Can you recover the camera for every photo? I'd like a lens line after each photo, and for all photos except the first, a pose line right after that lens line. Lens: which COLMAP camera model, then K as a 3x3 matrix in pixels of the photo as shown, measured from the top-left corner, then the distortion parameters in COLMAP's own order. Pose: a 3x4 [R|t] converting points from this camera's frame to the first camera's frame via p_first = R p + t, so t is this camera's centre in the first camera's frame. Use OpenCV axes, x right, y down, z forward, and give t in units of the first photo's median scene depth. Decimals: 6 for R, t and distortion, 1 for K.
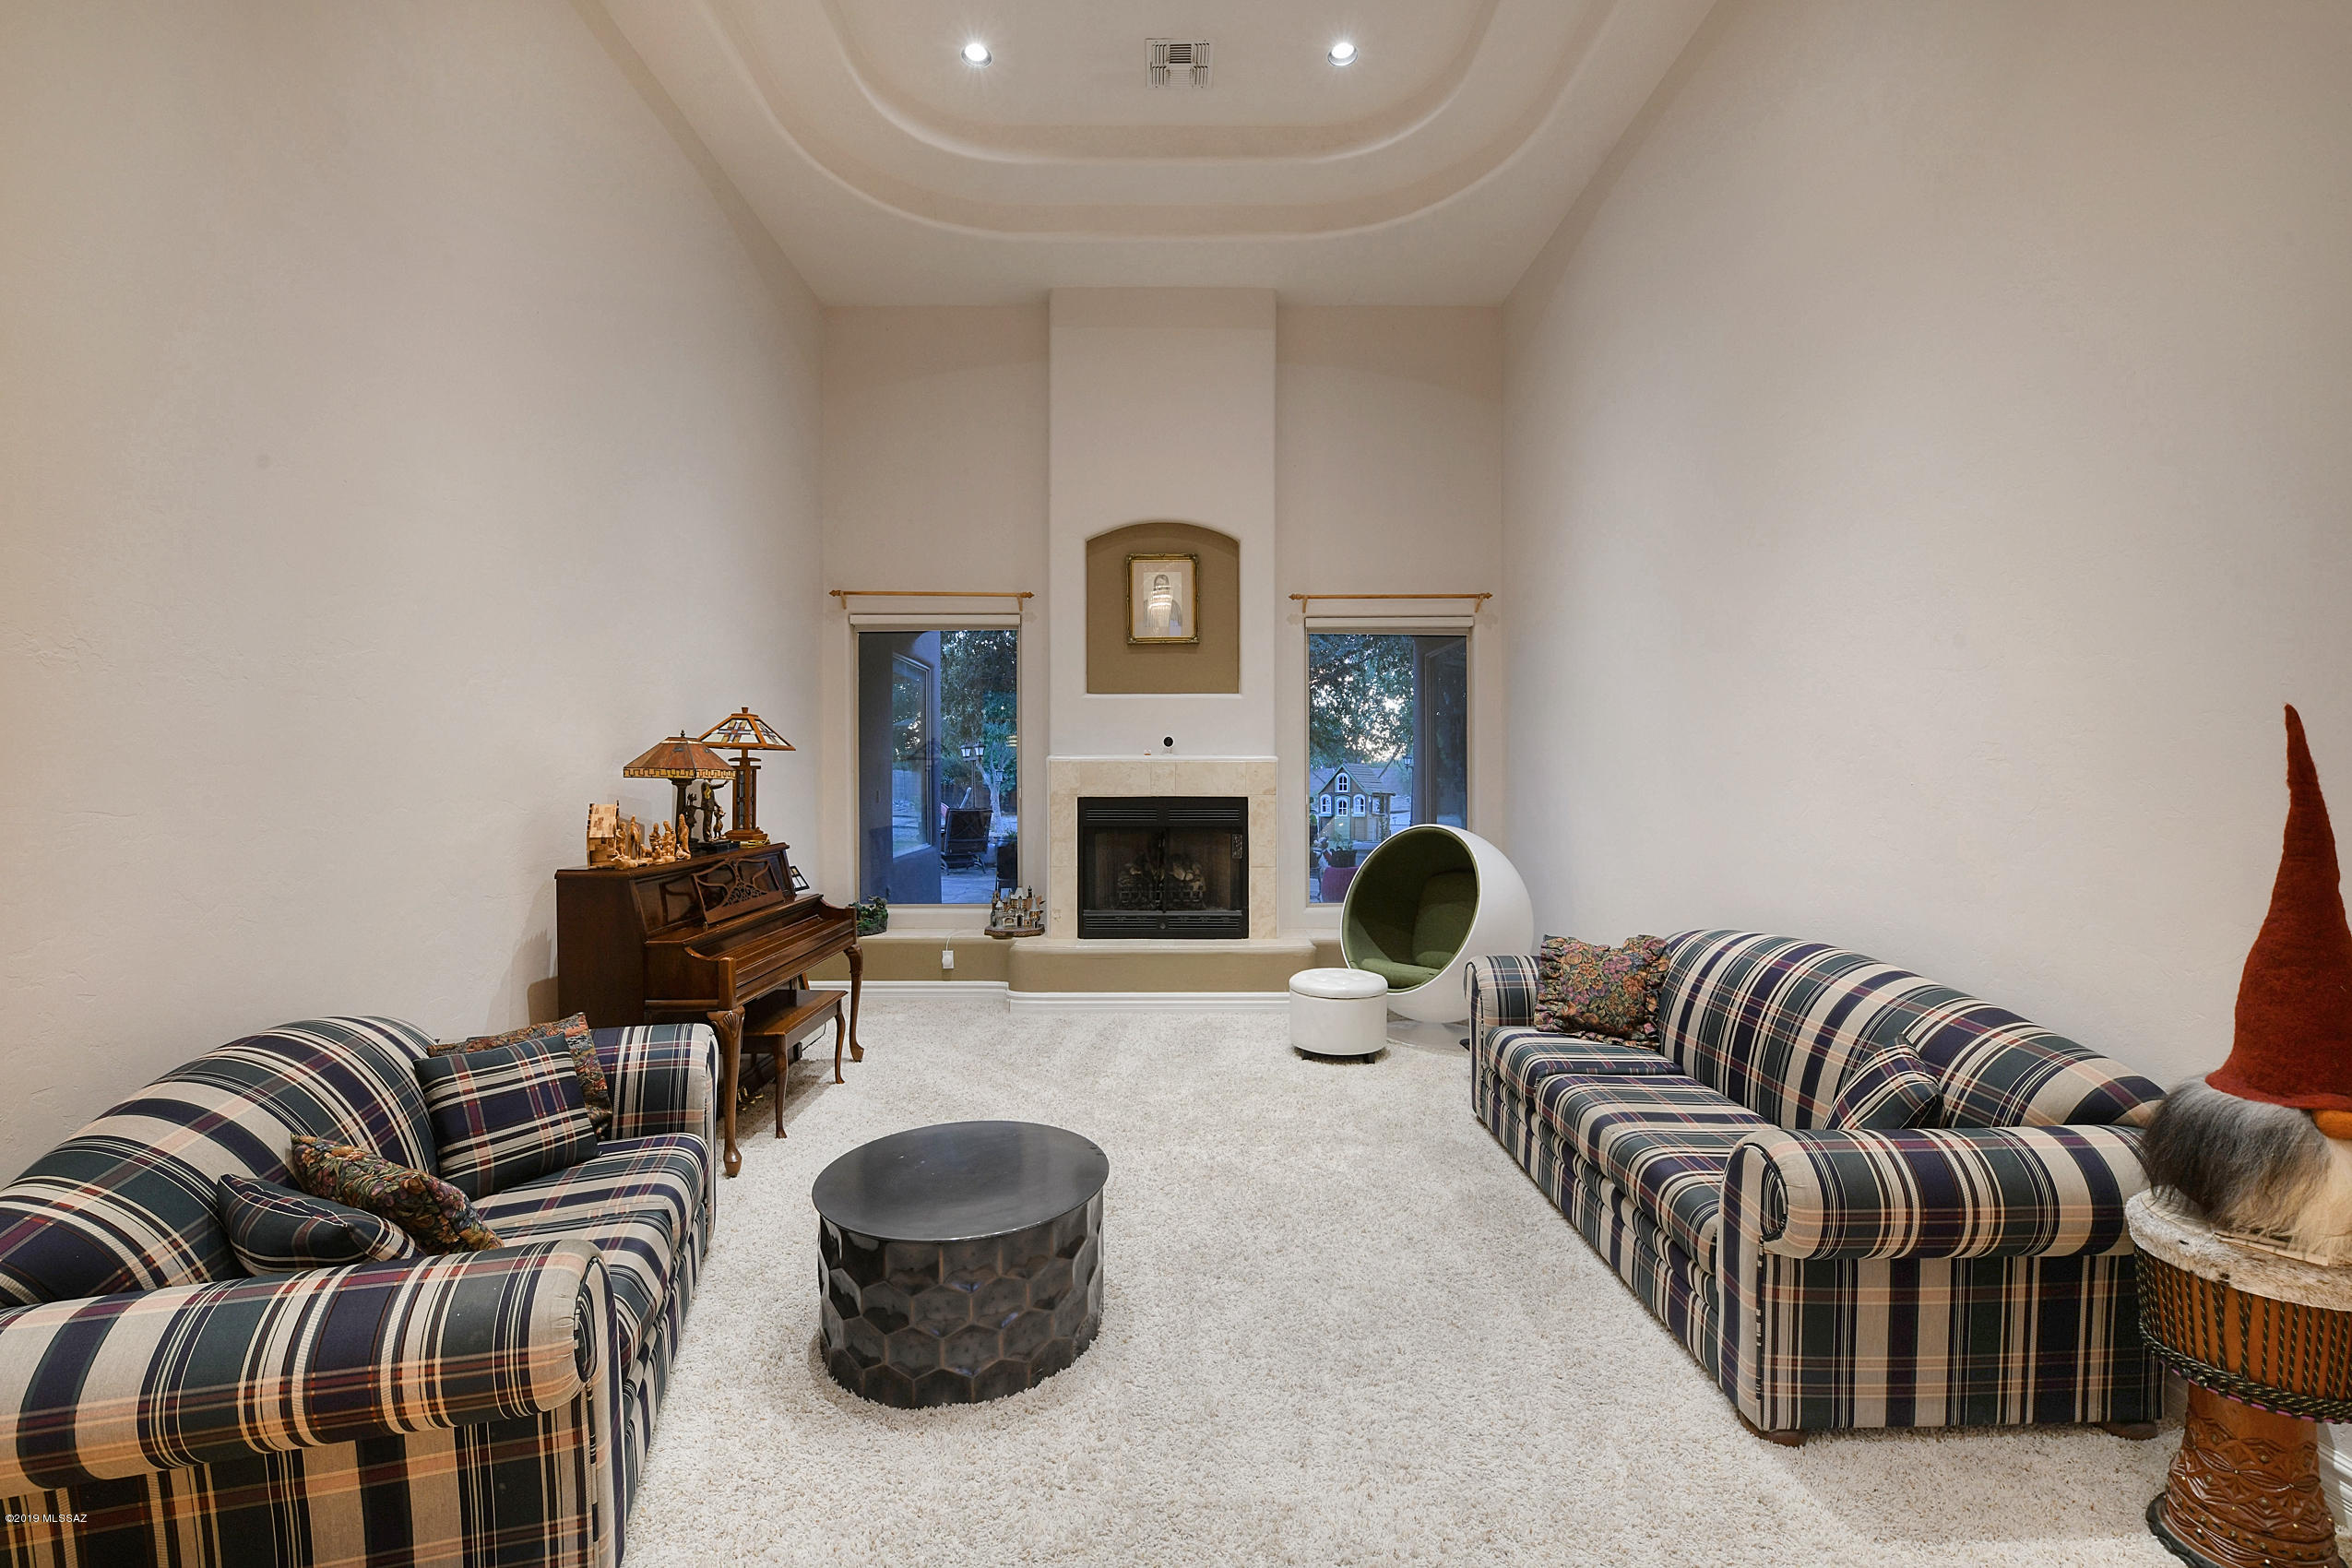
lens RADIAL K [[959.9, 0, 1193.9], [0, 959.9, 776.9], [0, 0, 1]] dist [-0.007920, -0.005707]
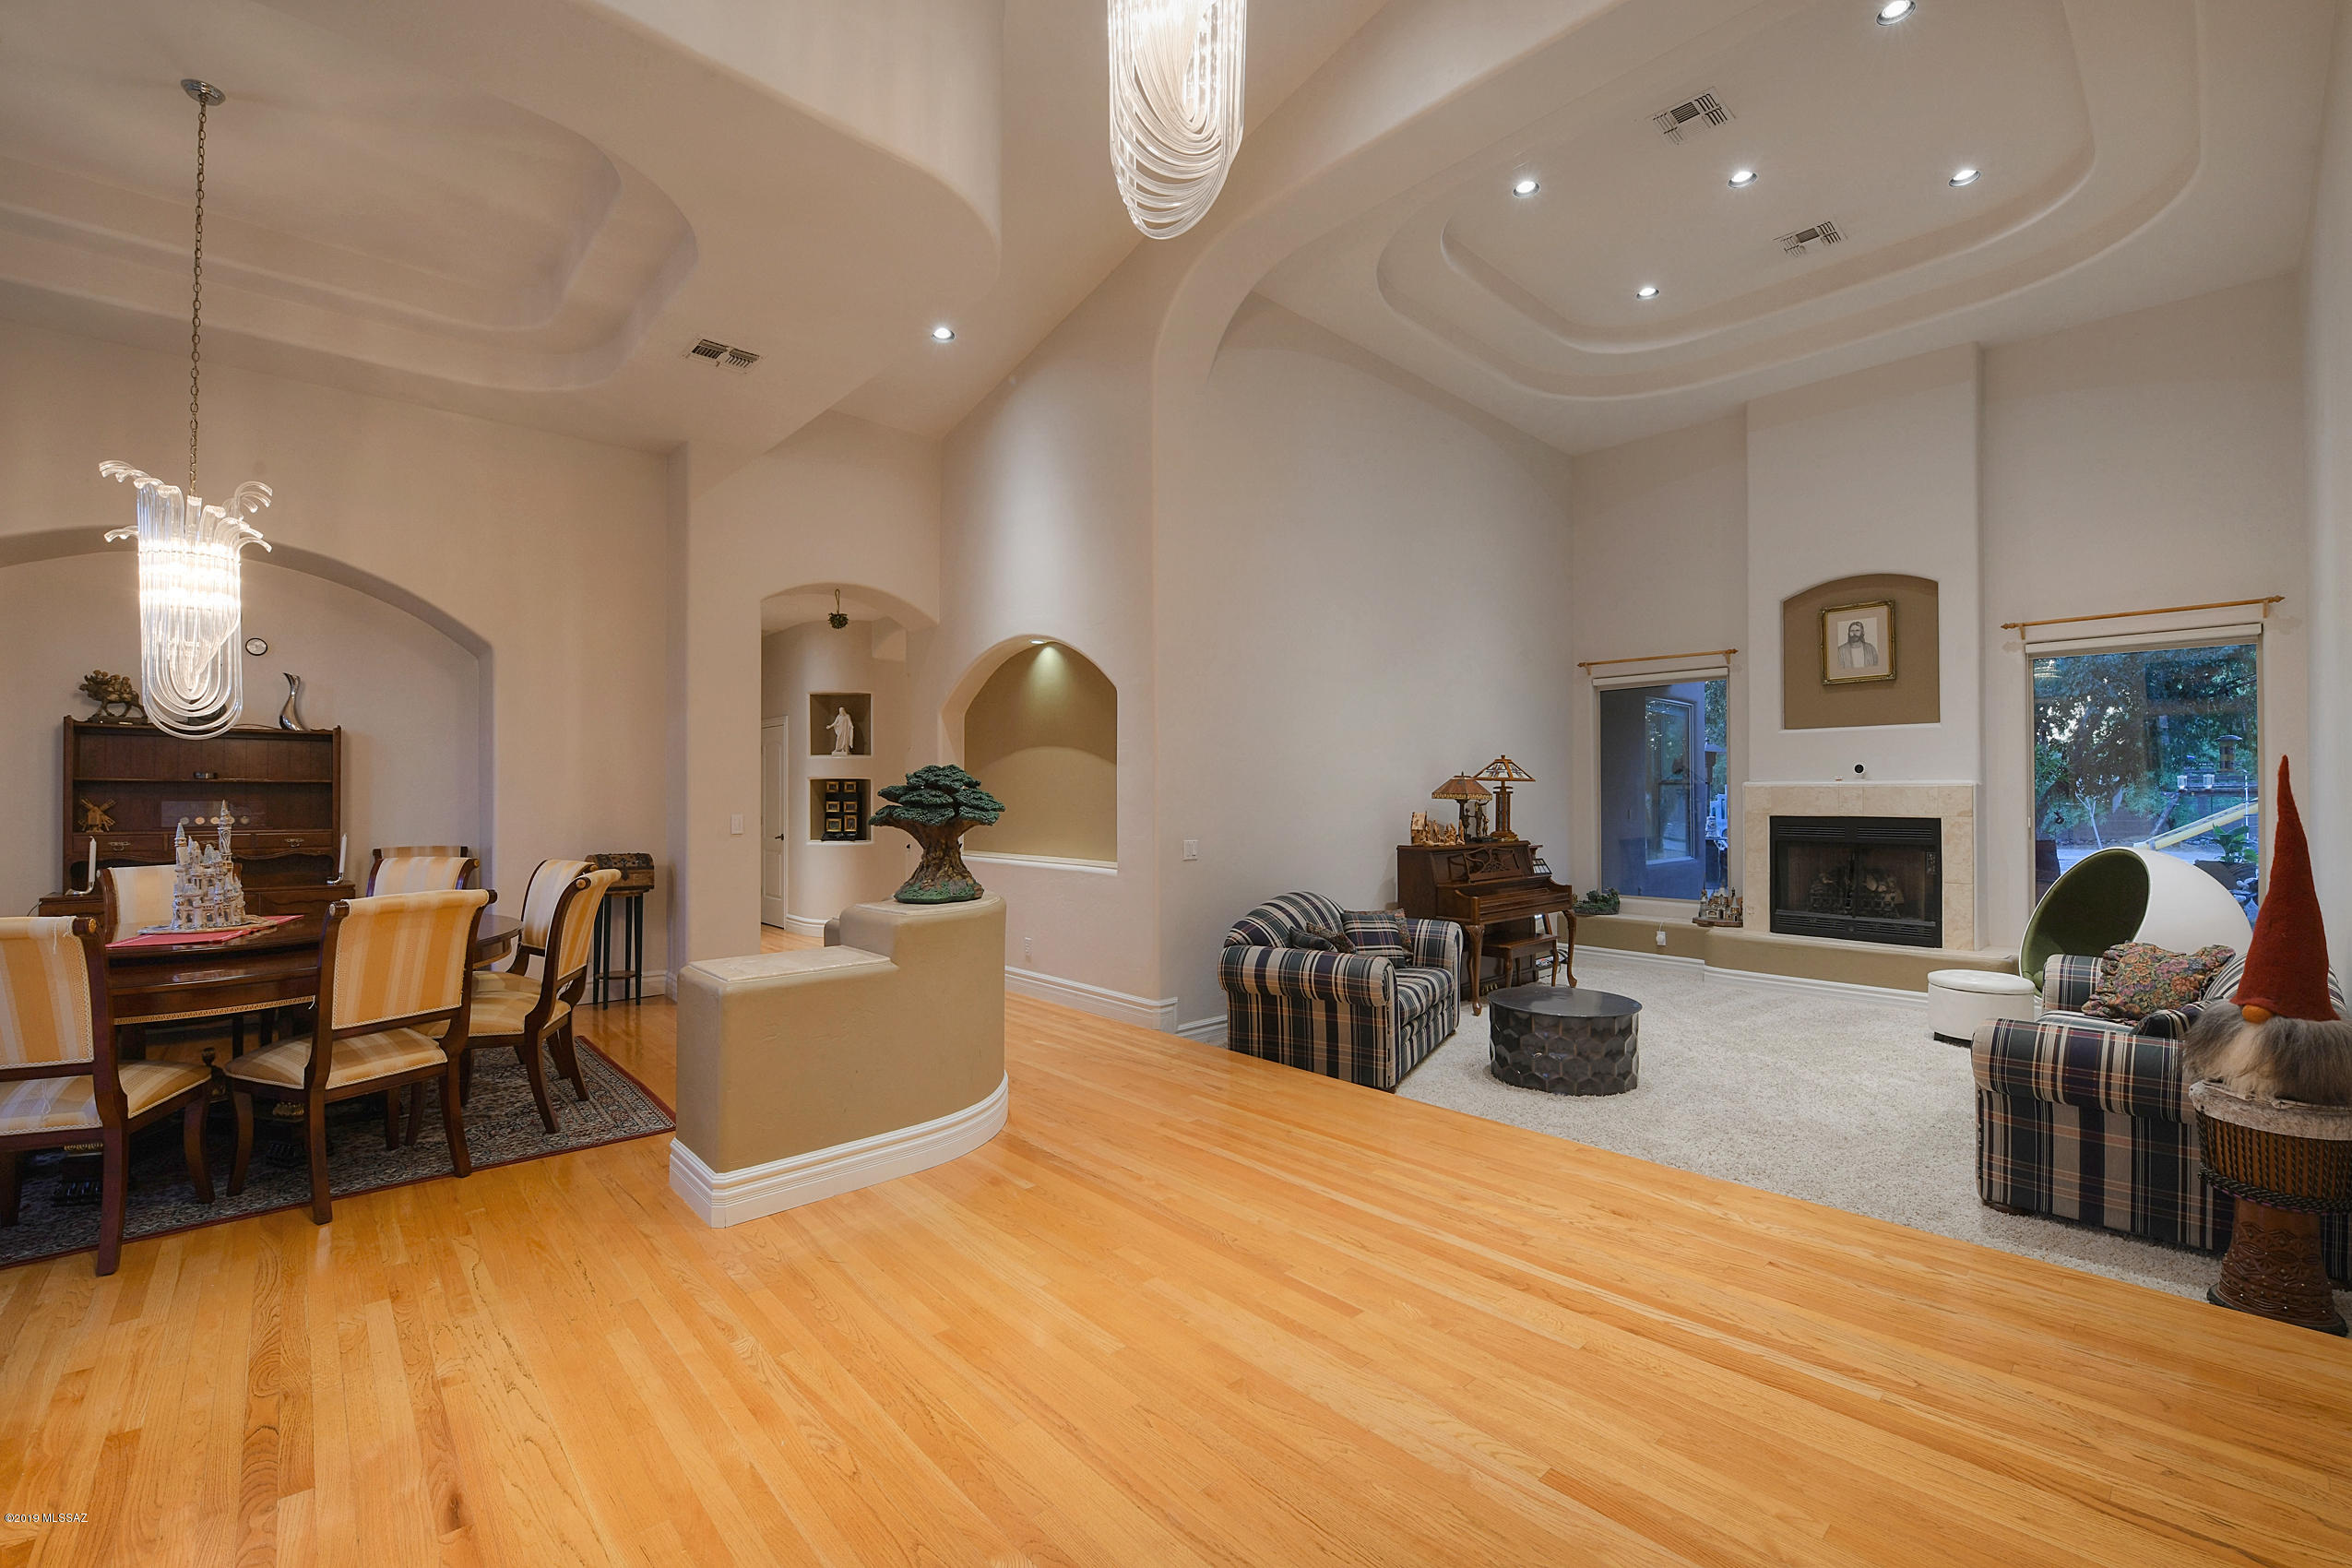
lens RADIAL K [[959.9, 0, 1193.9], [0, 959.9, 776.9], [0, 0, 1]] dist [-0.007920, -0.005707]
pose [[0.671915, -0.012939, -0.740516, 0.345334], [-0.003324, 0.999785, -0.020485, -0.001263], [0.740621, 0.016226, 0.671727, -0.428323]]
